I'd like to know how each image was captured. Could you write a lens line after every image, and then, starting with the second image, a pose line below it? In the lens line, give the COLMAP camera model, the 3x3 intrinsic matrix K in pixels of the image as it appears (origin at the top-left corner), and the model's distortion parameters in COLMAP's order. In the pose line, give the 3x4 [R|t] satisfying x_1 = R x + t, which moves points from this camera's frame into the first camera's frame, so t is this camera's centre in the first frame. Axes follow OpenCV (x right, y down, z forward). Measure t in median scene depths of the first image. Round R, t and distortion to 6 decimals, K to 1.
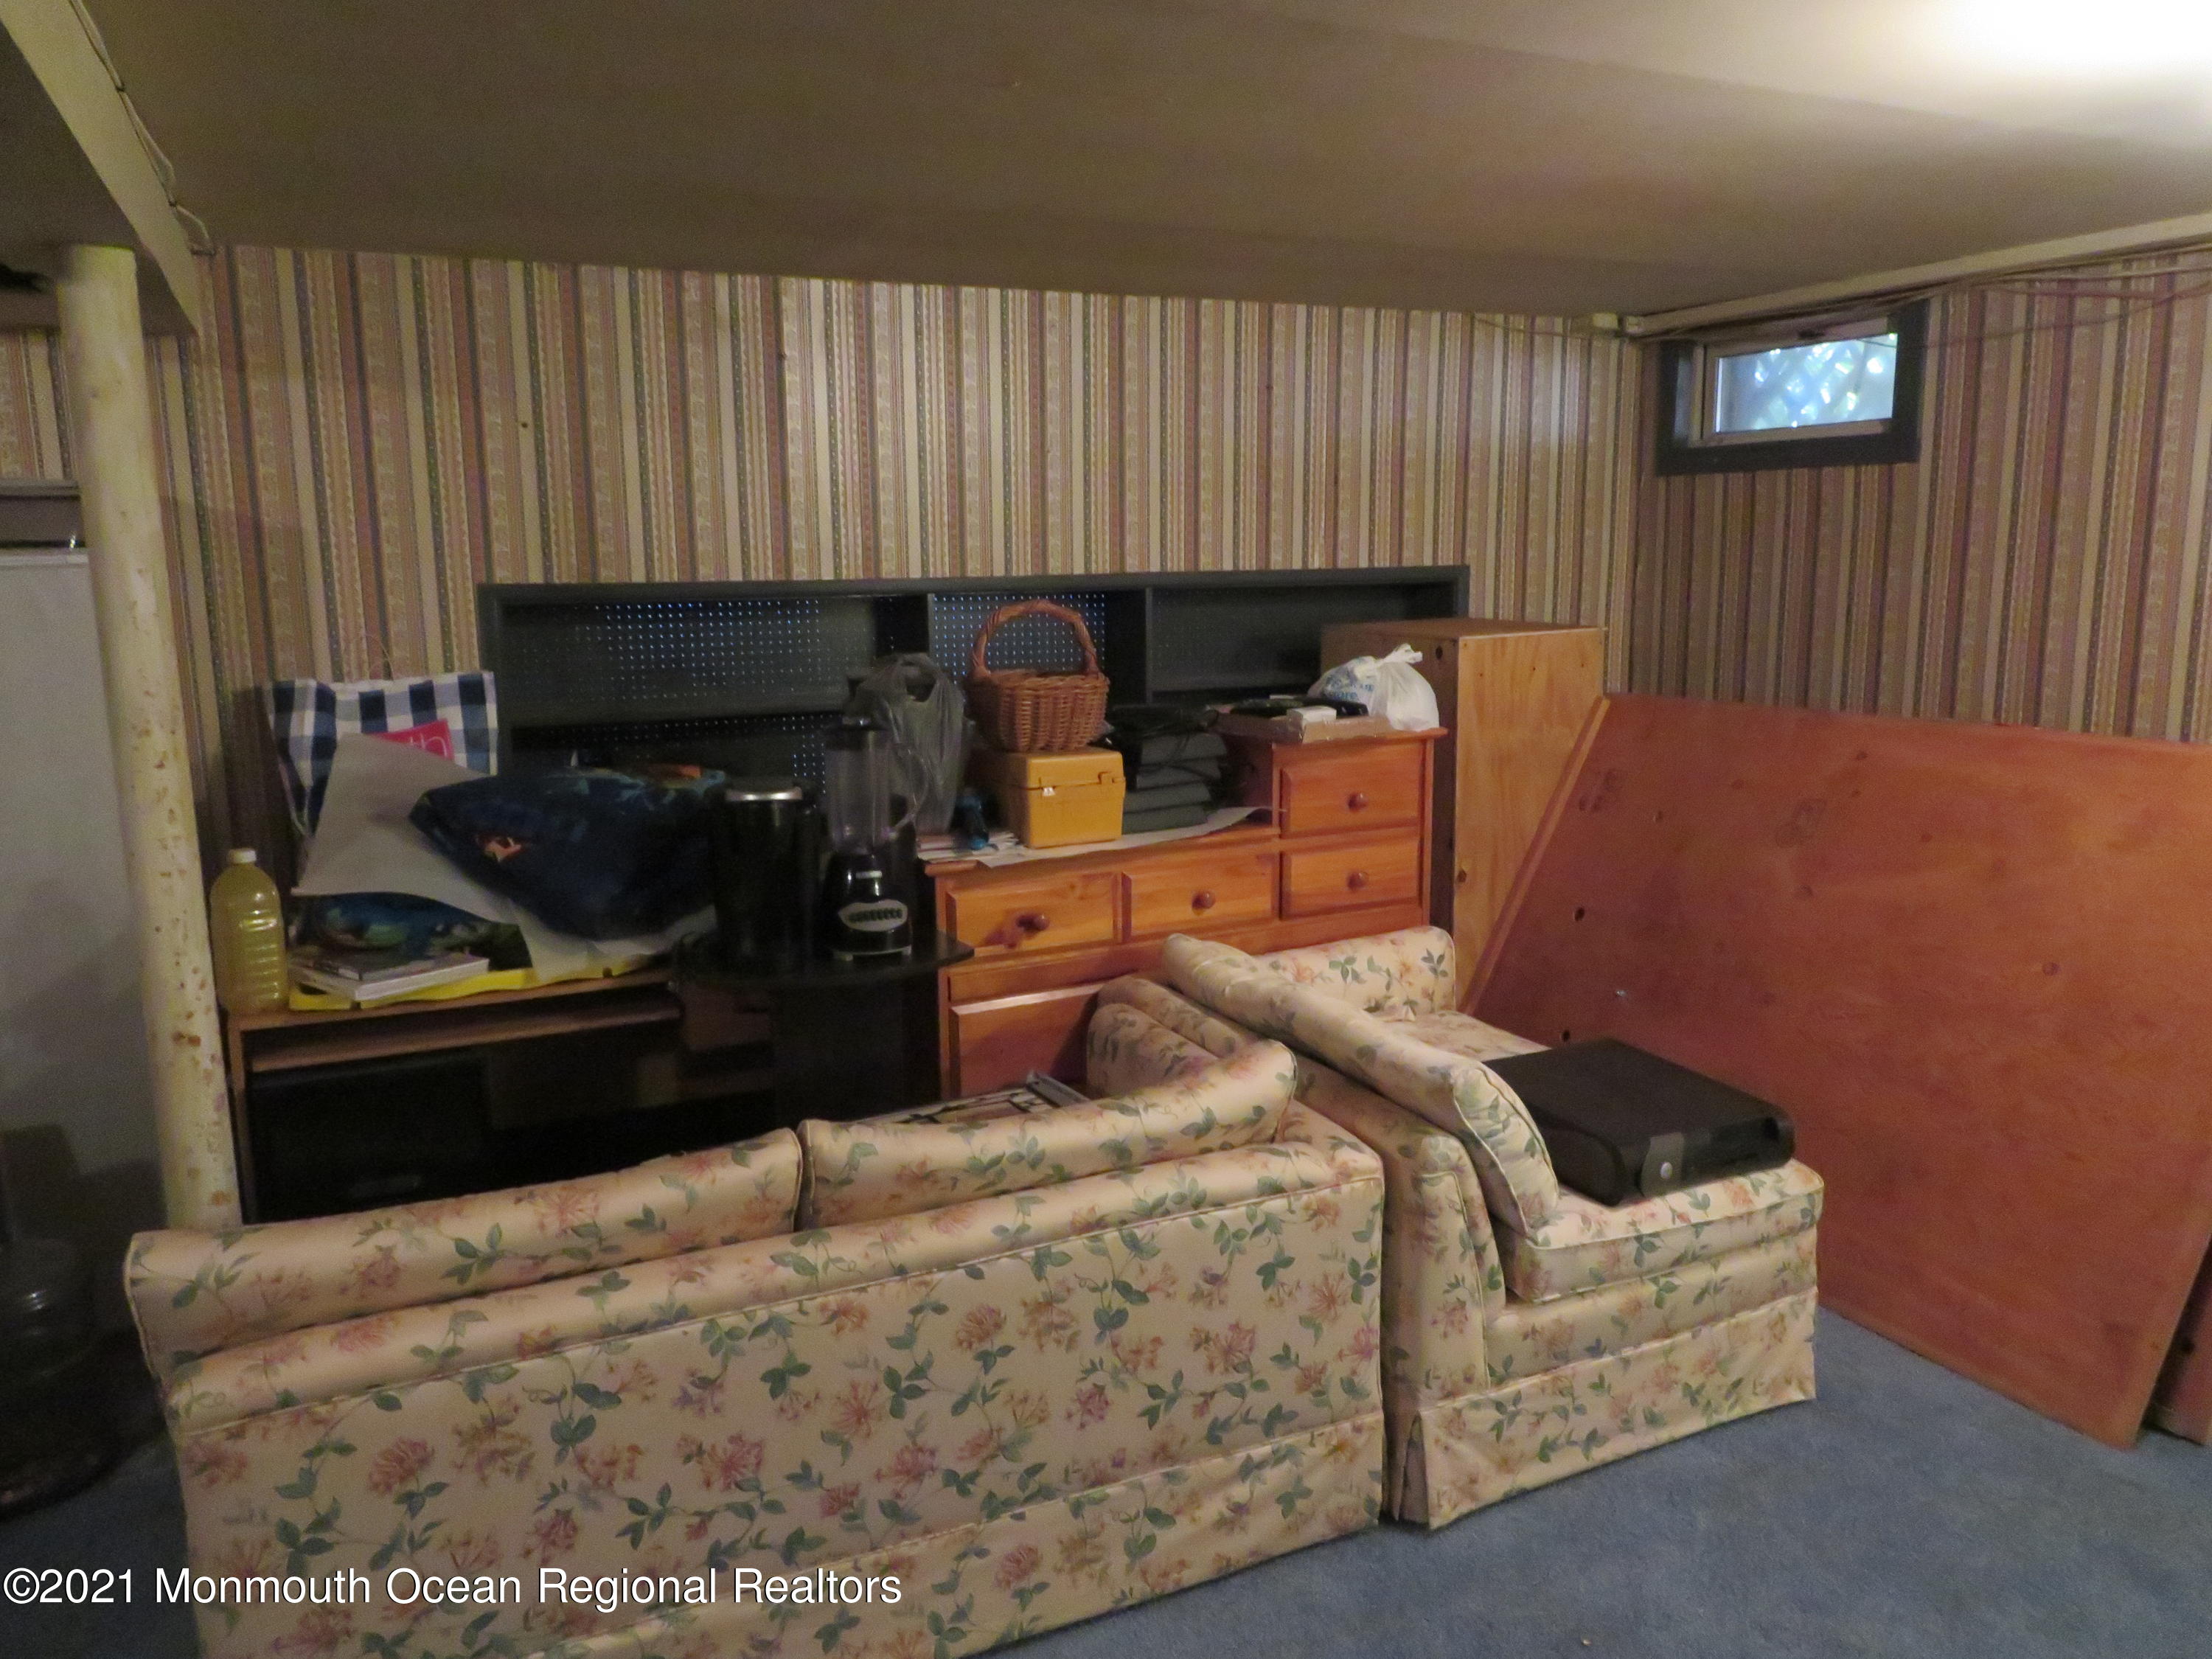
lens RADIAL K [[1548.2, 0, 1106.0], [0, 1548.2, 829.5], [0, 0, 1]] dist [-0.025667, -0.000579]
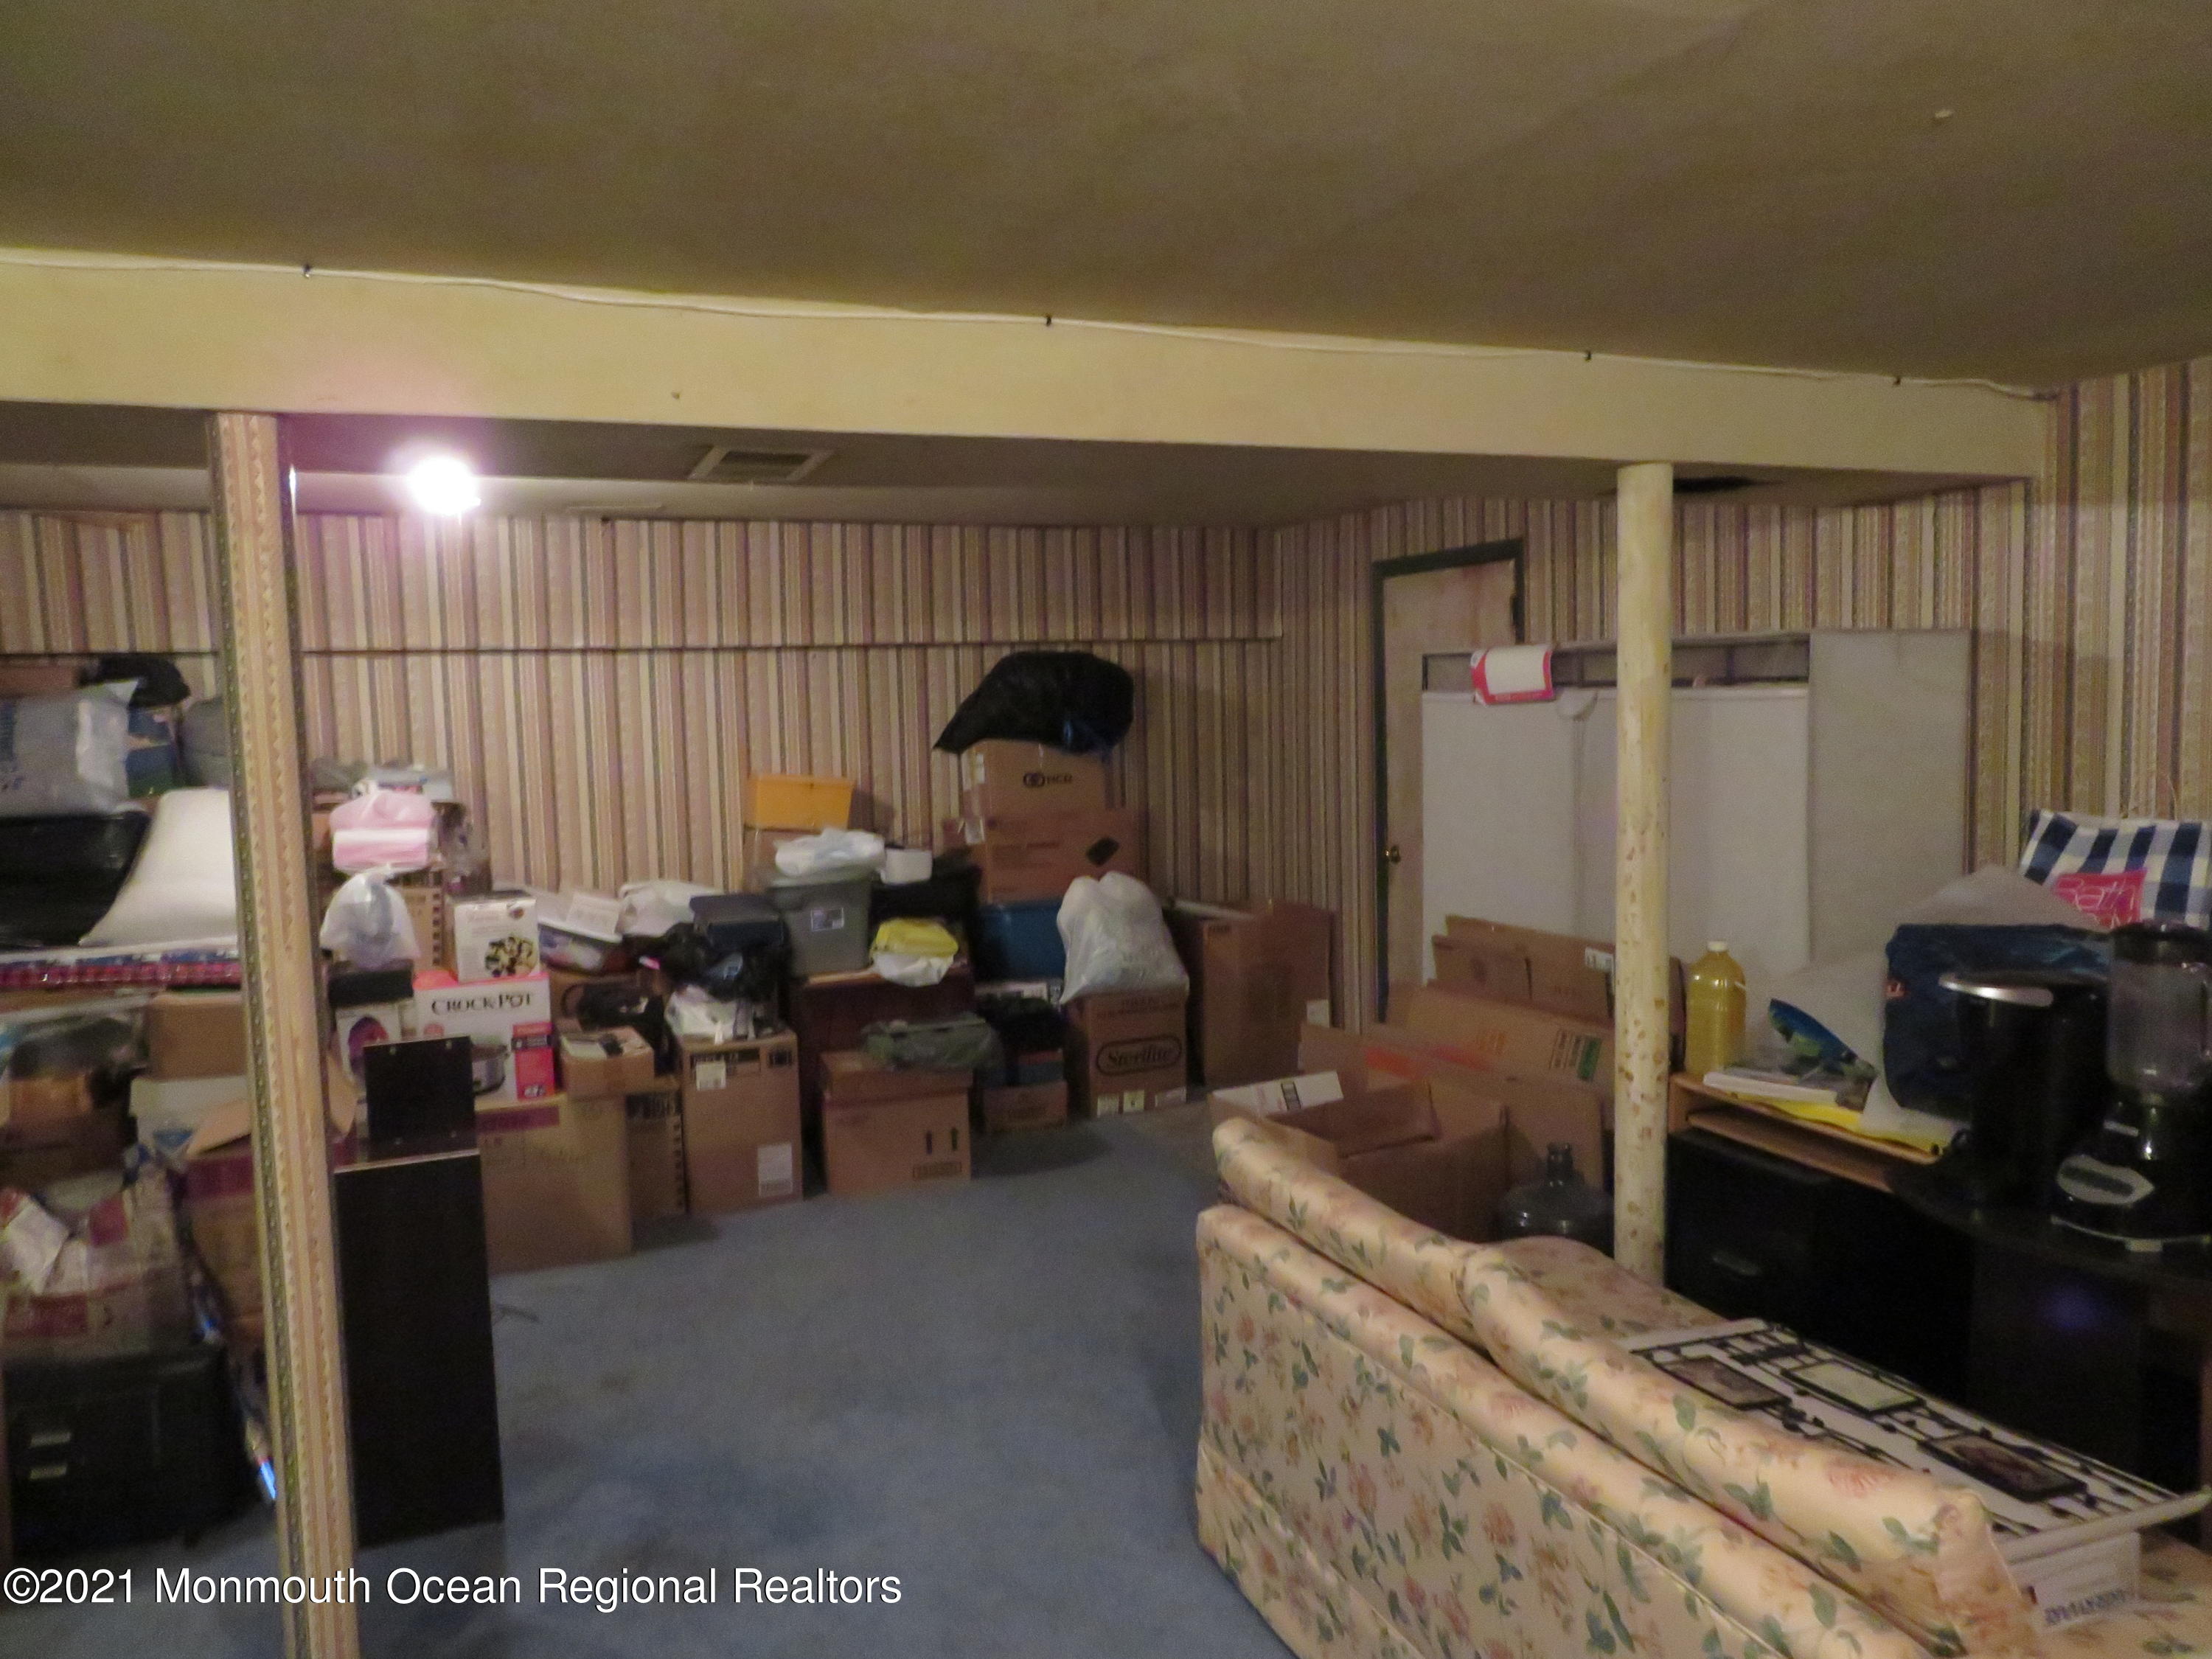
lens RADIAL K [[1548.2, 0, 1106.0], [0, 1548.2, 829.5], [0, 0, 1]] dist [-0.025667, -0.000579]
pose [[-0.047216, 0.098561, -0.994010, 0.775720], [-0.155861, 0.982204, 0.104793, -0.148516], [0.986650, 0.159876, -0.031014, 0.683187]]
